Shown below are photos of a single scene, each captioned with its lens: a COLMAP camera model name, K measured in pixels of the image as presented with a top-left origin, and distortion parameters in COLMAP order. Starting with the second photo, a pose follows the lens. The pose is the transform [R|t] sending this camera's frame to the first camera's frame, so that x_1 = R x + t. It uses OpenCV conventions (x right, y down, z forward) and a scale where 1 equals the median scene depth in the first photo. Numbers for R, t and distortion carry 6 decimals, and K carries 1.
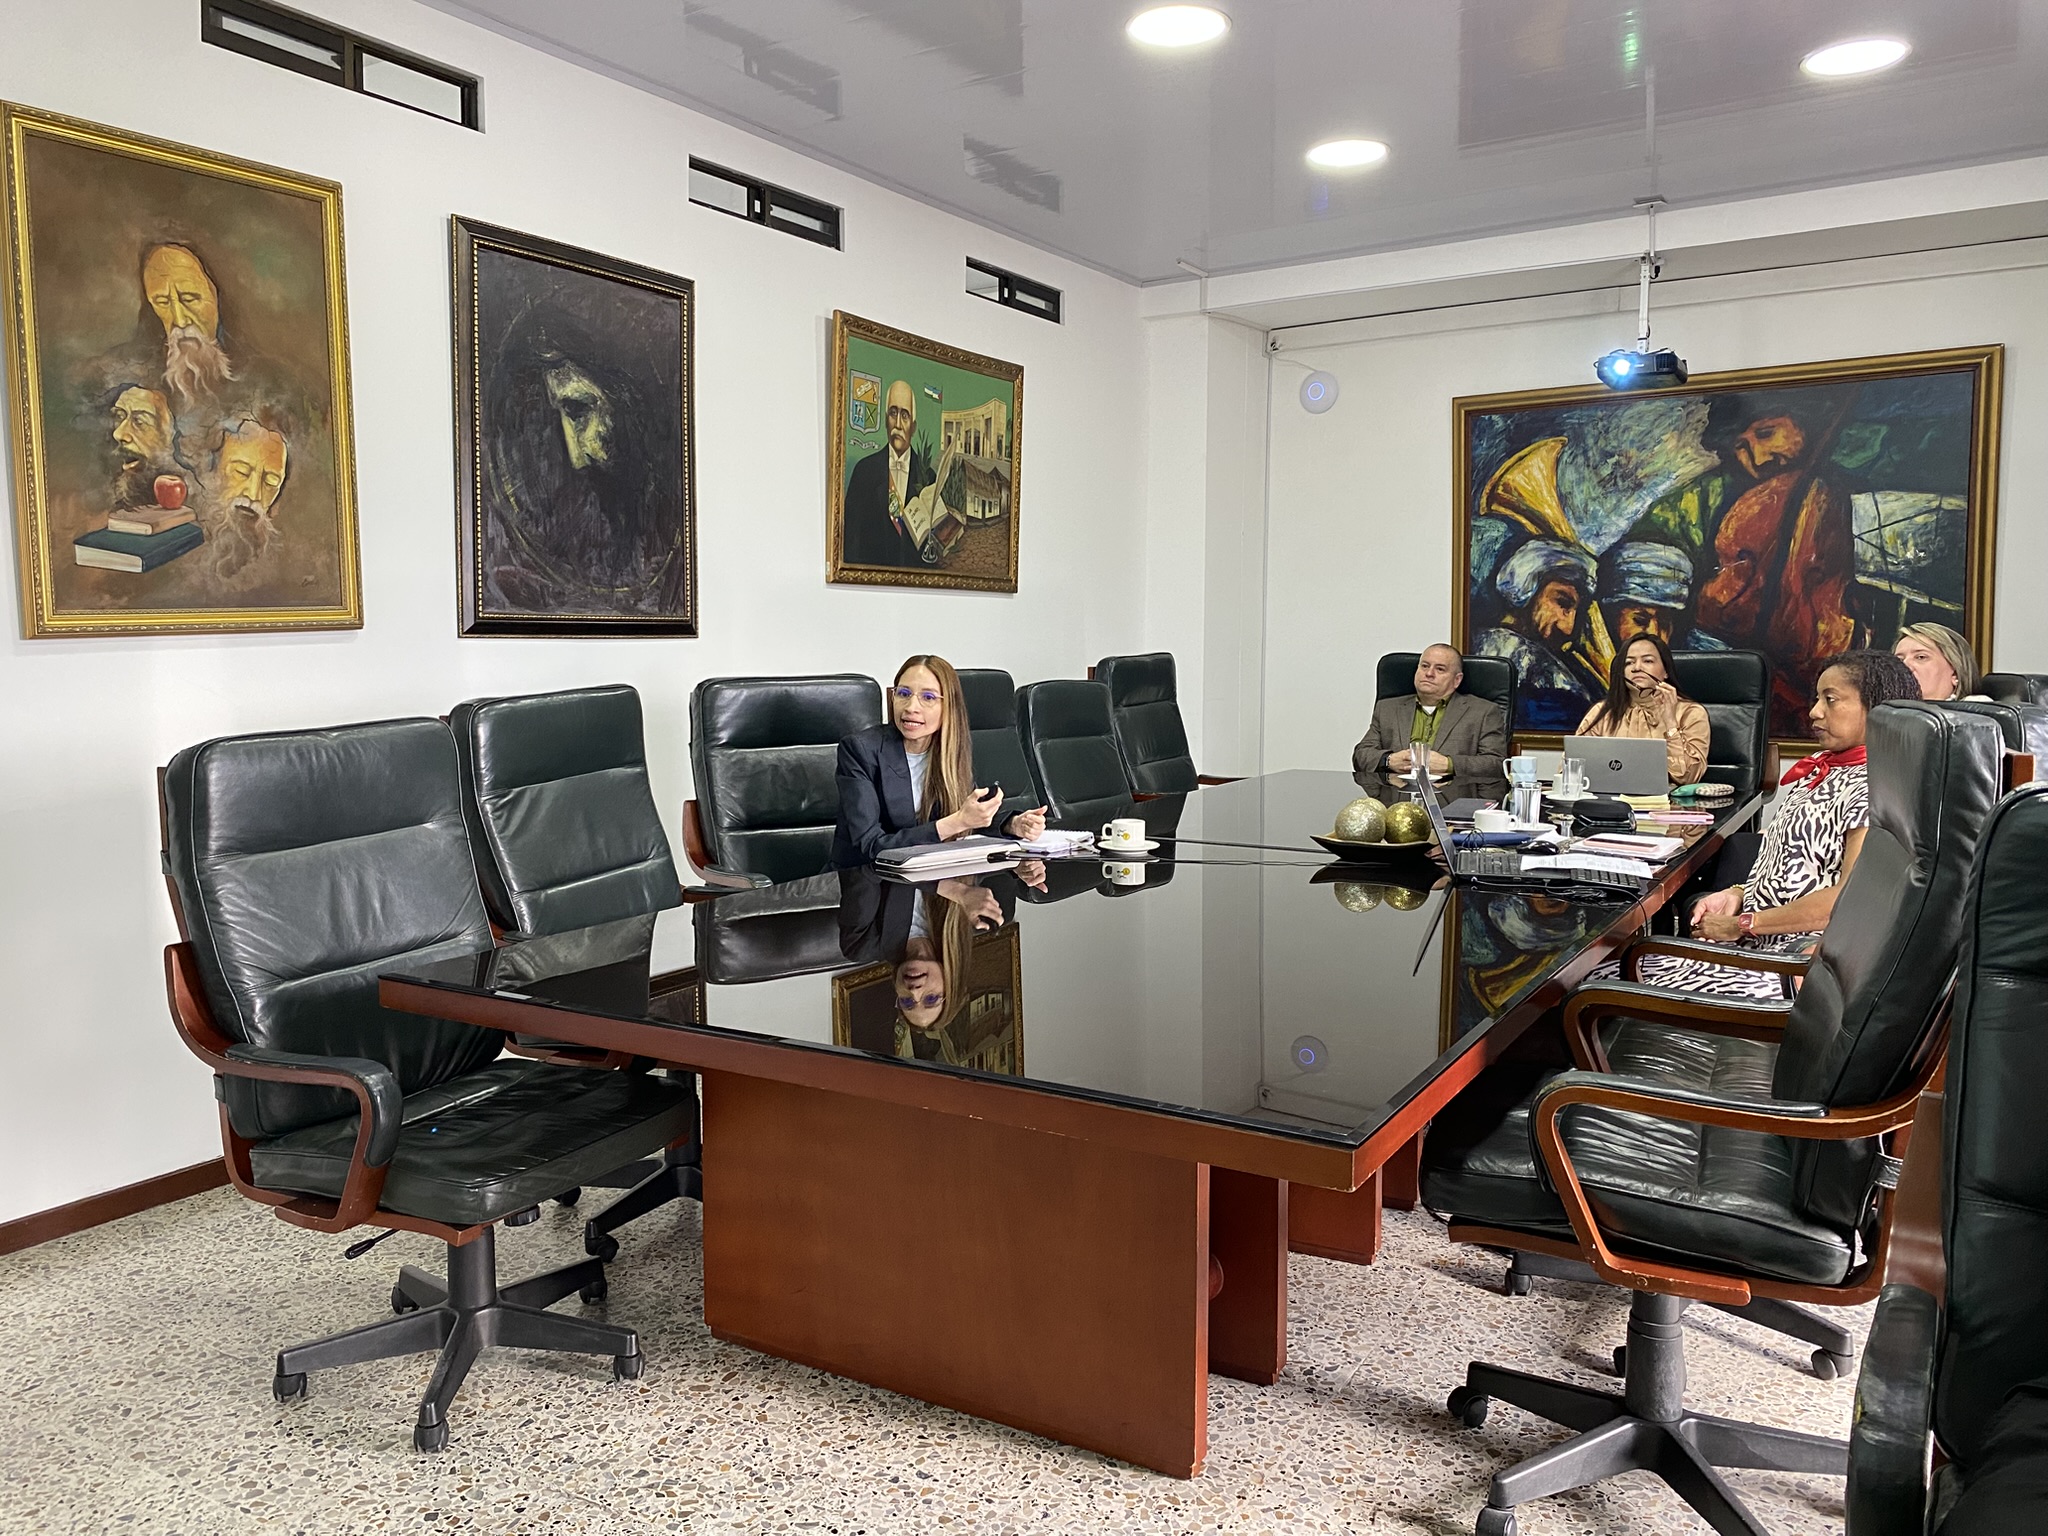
lens RADIAL K [[1597.6, 0, 1015.2], [0, 1597.6, 770.6], [0, 0, 1]] dist [0.005536, 0.013346]
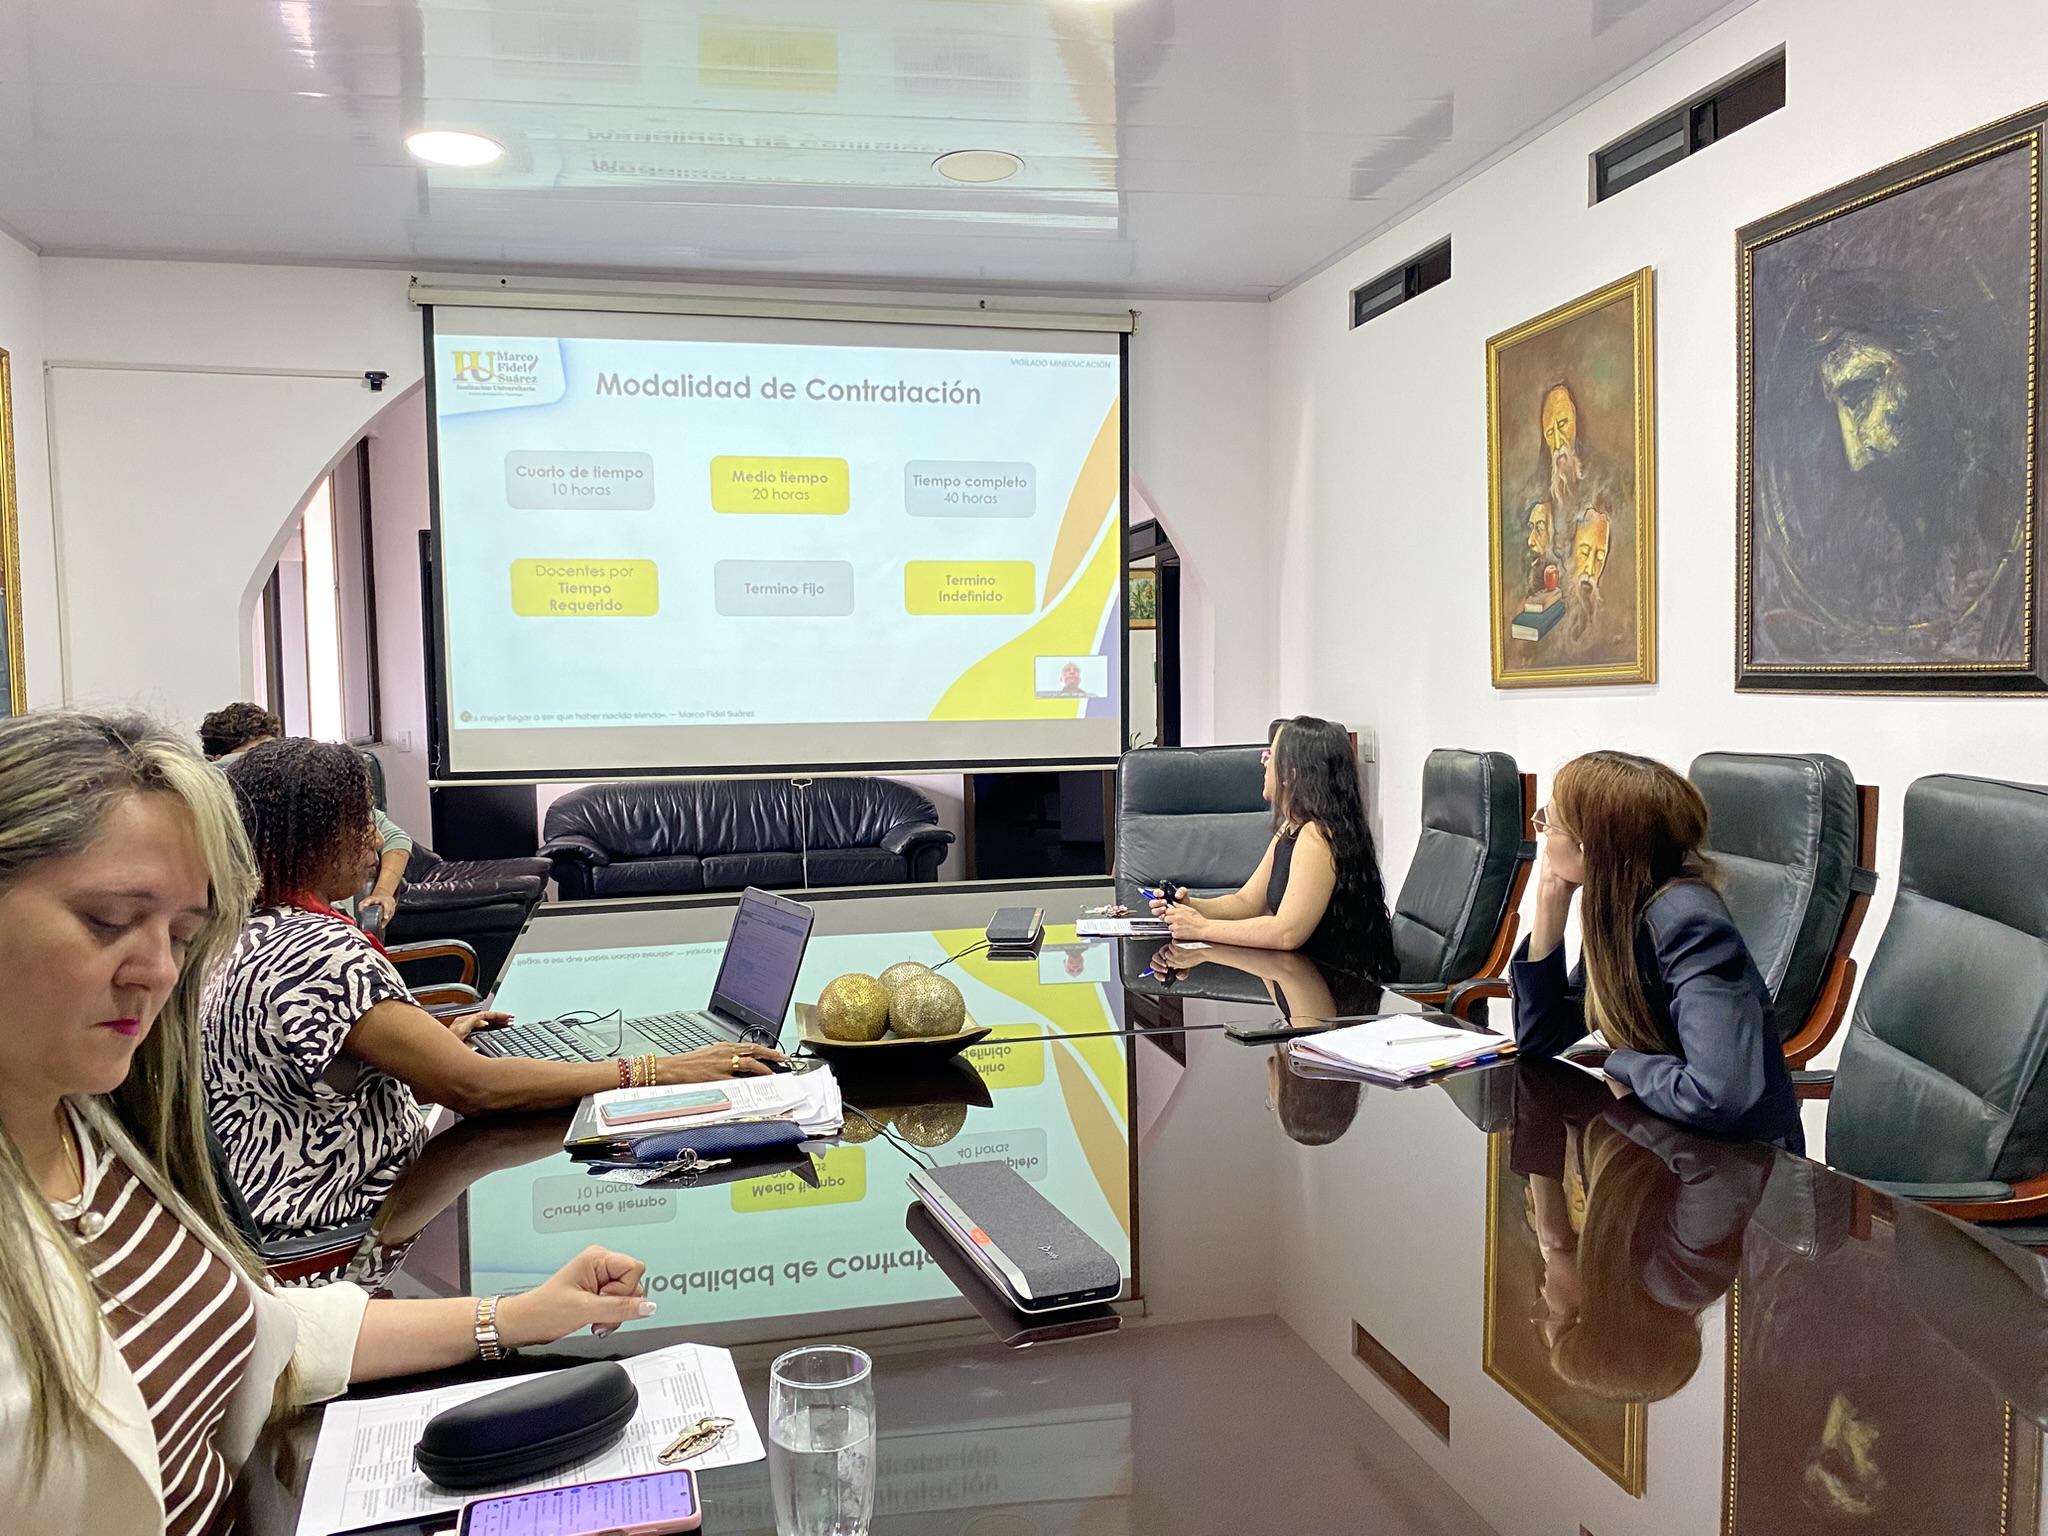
lens RADIAL K [[1597.6, 0, 1015.2], [0, 1597.6, 770.6], [0, 0, 1]] dist [0.005536, 0.013346]
pose [[-0.723706, 0.060614, -0.687441, 0.578760], [-0.037023, 0.991291, 0.126382, -0.138570], [0.689114, 0.116915, -0.715159, 1.372355]]
